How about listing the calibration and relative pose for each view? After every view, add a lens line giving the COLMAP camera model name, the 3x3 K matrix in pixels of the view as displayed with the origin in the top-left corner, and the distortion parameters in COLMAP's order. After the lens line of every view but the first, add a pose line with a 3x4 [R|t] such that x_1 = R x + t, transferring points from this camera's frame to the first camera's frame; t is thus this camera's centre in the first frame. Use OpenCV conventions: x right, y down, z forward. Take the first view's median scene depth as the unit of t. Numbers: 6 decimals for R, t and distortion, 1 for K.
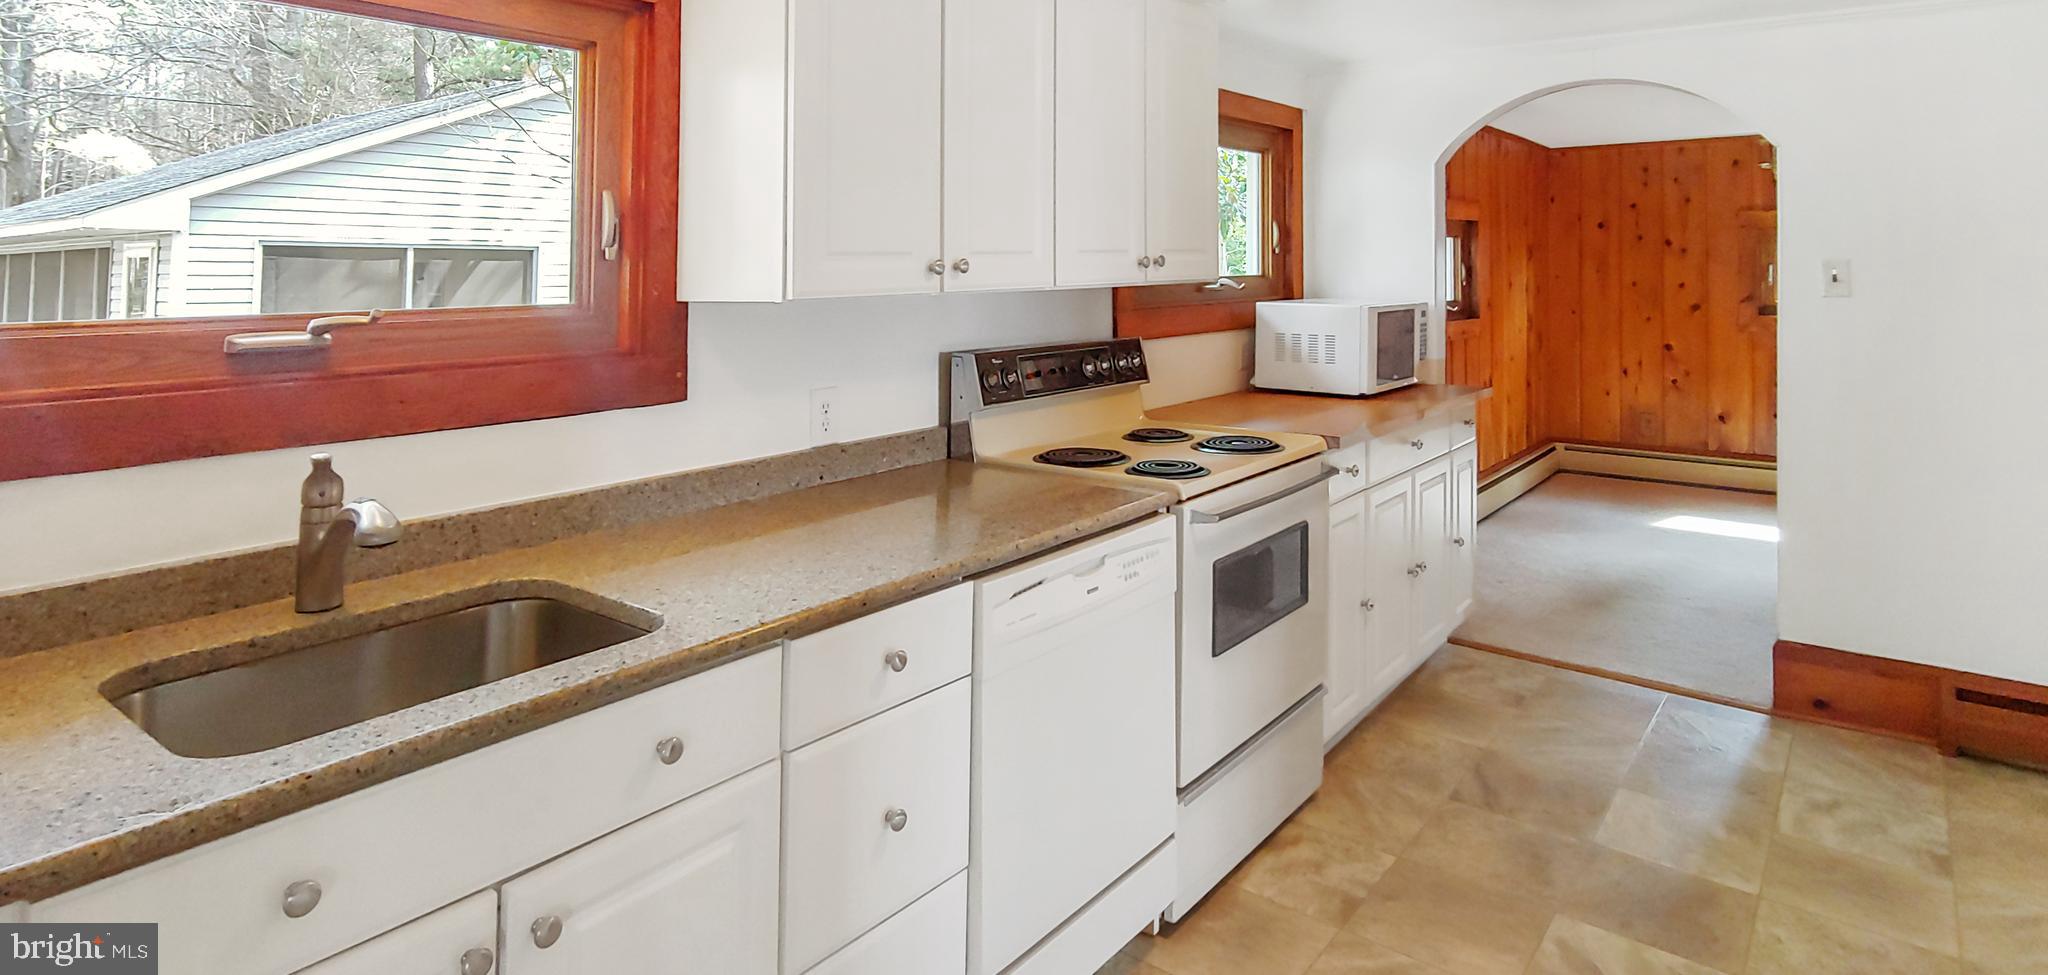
lens RADIAL K [[1115.0, 0, 1056.0], [0, 1115.0, 252.0], [0, 0, 1]] dist [-0.000958, 0.002249]
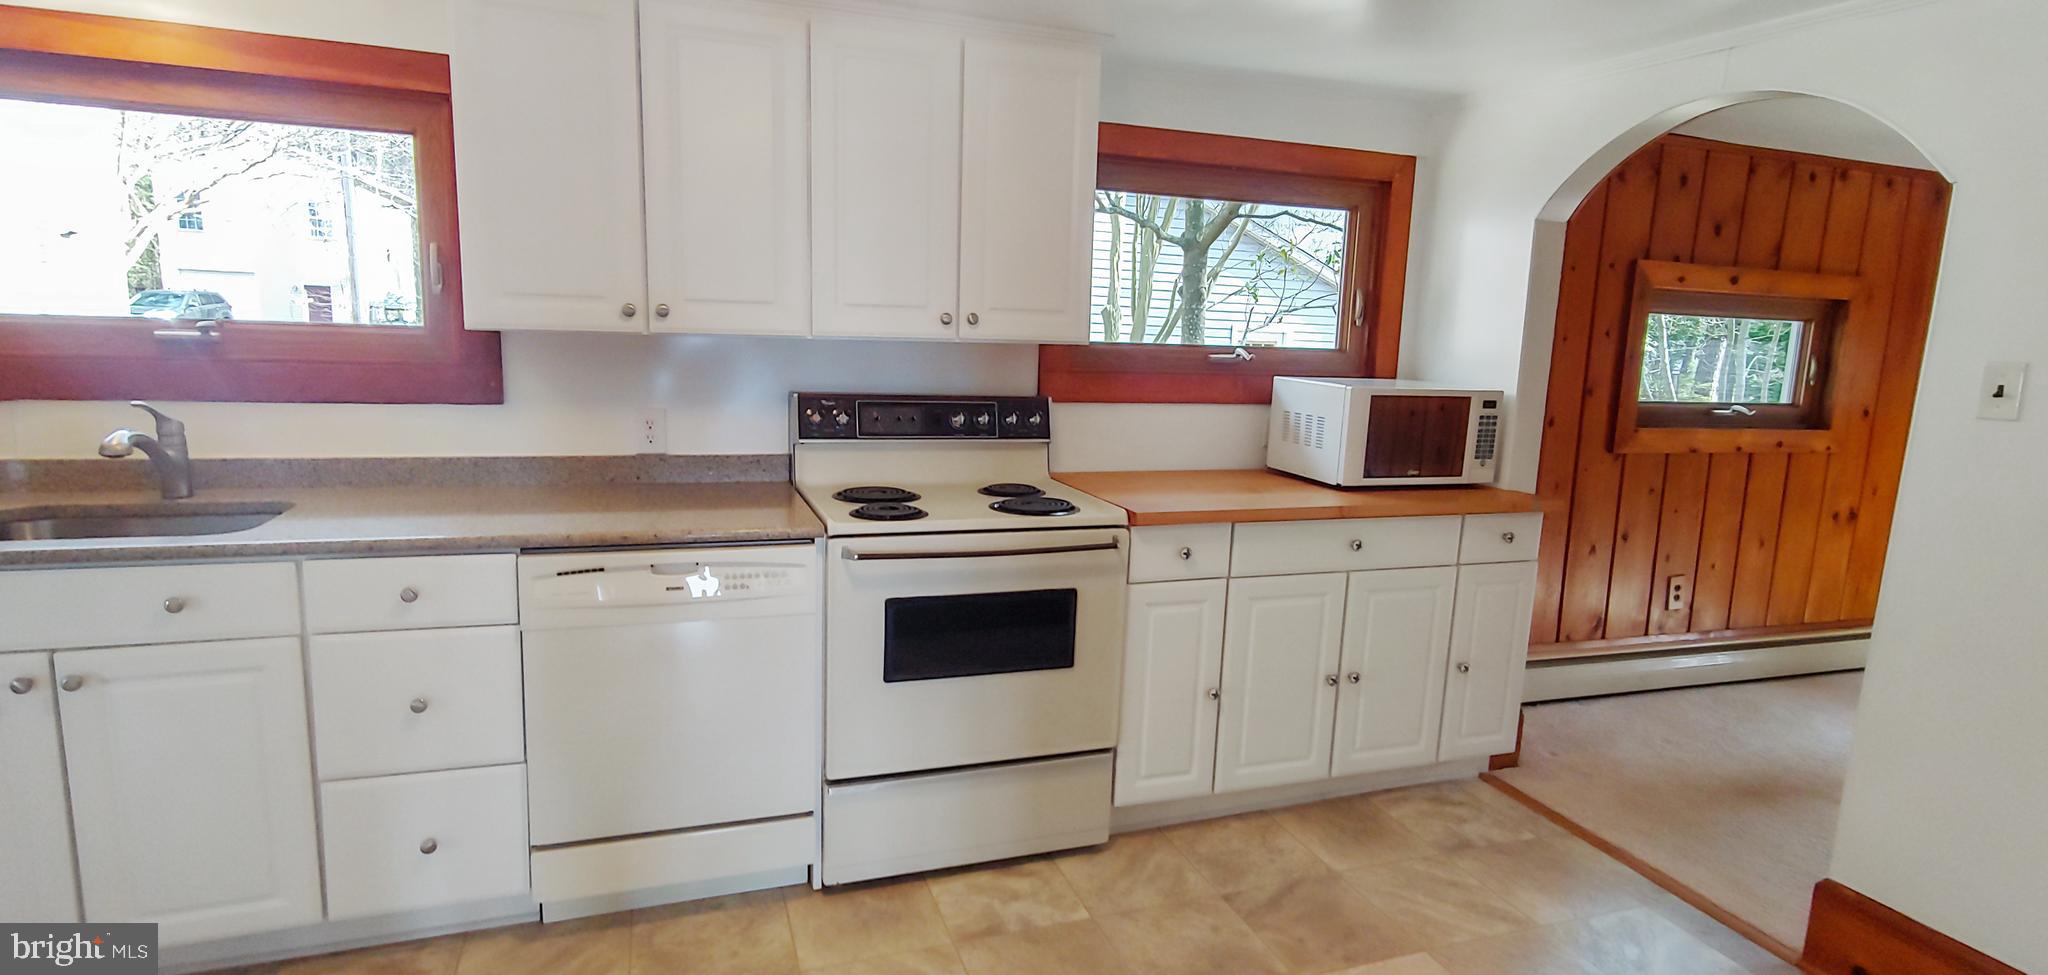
lens RADIAL K [[1040.1, 0, 1032.8], [0, 1040.1, 505.7], [0, 0, 1]] dist [0.009271, -0.000733]
pose [[0.839704, 0.132409, -0.526654, 0.745539], [-0.038347, 0.981855, 0.185714, -0.003337], [0.541688, -0.135749, 0.829546, 0.240669]]
